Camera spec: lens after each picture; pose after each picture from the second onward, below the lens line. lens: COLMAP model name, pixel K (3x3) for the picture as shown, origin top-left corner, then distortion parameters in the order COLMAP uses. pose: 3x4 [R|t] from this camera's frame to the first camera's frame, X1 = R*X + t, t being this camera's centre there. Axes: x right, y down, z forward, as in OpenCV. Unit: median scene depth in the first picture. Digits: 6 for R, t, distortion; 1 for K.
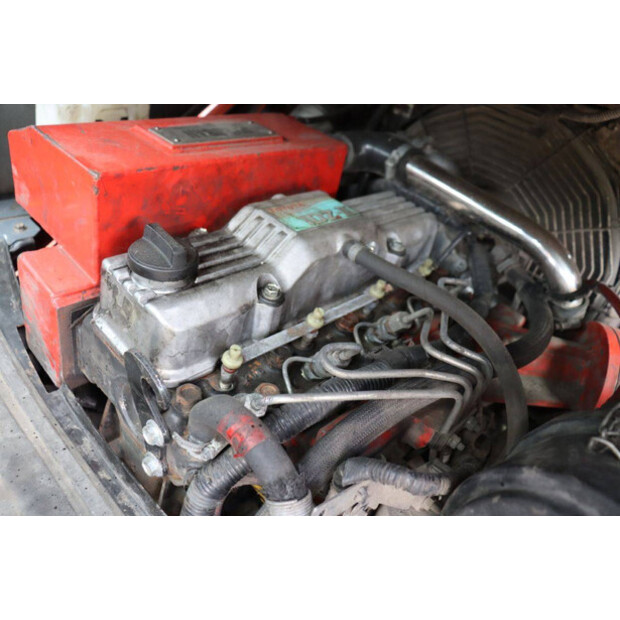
lens RADIAL K [[484.7, 0, 310.0], [0, 484.7, 310.0], [0, 0, 1]] dist [-0.166064, 0.126484]
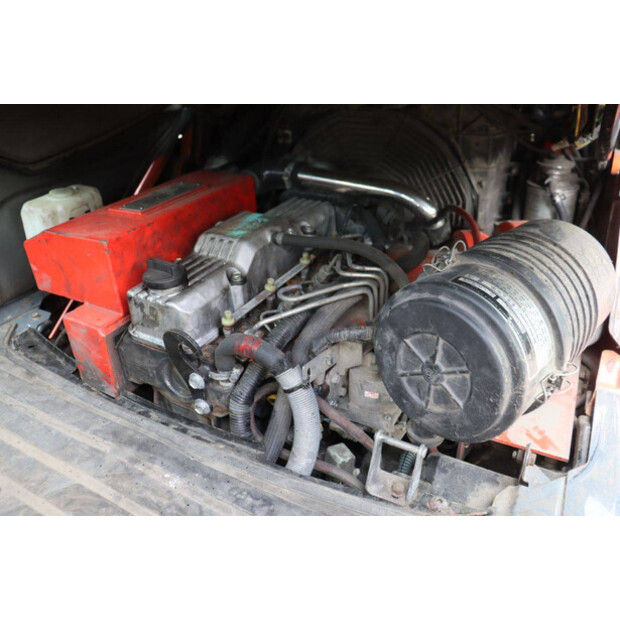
lens RADIAL K [[484.7, 0, 310.0], [0, 484.7, 310.0], [0, 0, 1]] dist [-0.166064, 0.126484]
pose [[0.934411, -0.344578, 0.090231, -0.033519], [0.350071, 0.935165, -0.054004, 0.205407], [-0.065772, 0.082049, 0.994456, -0.490200]]
